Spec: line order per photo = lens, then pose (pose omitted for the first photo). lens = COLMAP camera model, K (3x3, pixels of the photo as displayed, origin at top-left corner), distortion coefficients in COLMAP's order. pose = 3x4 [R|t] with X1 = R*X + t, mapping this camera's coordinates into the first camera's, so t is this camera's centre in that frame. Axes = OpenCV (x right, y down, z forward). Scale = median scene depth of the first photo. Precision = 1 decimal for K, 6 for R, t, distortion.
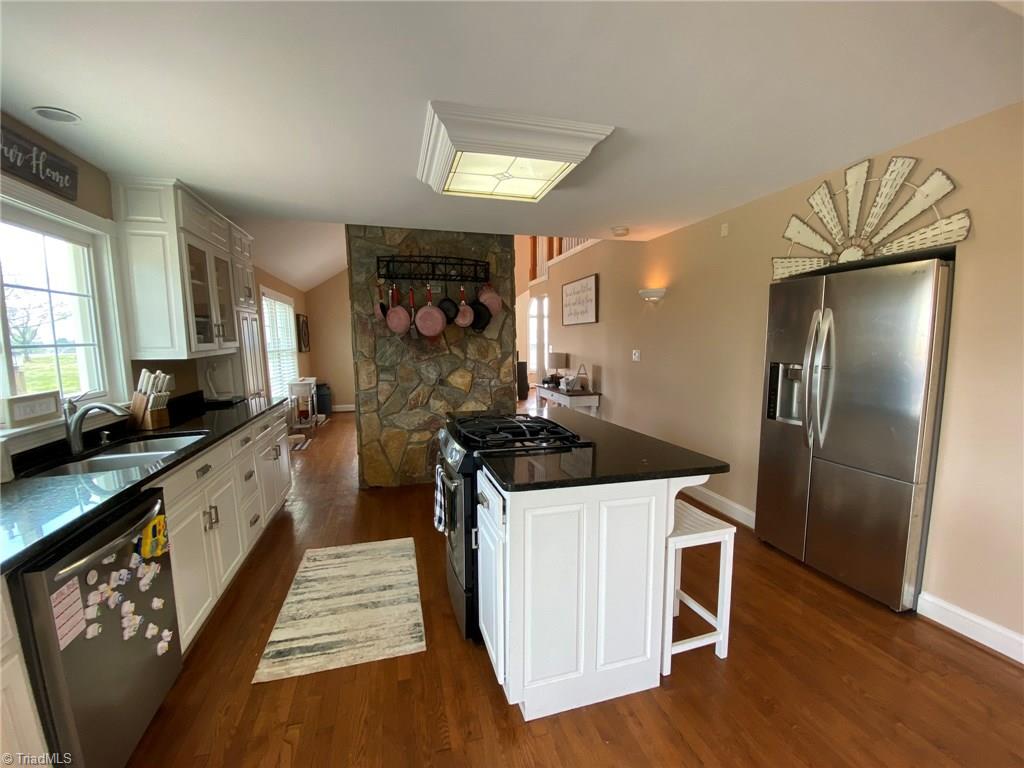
lens RADIAL K [[413.3, 0, 510.6], [0, 413.3, 385.5], [0, 0, 1]] dist [0.029660, -0.025315]
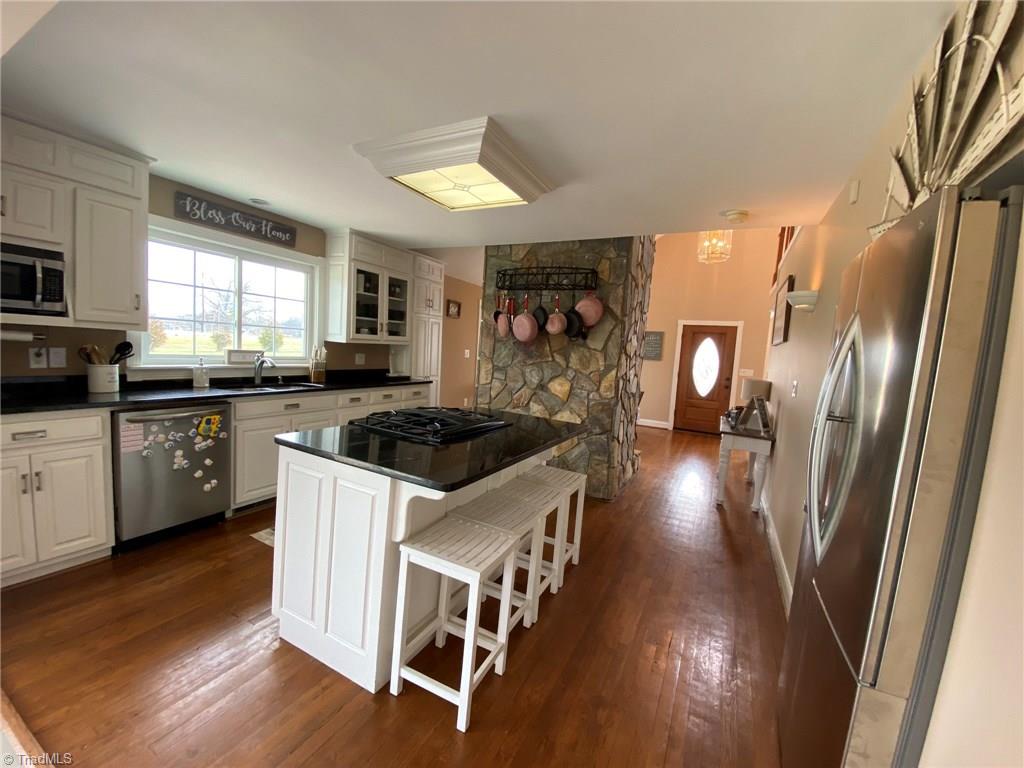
lens RADIAL K [[413.3, 0, 510.6], [0, 413.3, 385.5], [0, 0, 1]] dist [0.029660, -0.025315]
pose [[0.722112, 0.123810, -0.680606, 0.498918], [-0.154914, 0.987809, 0.015332, -0.016636], [0.674207, 0.094364, 0.732489, 0.194800]]
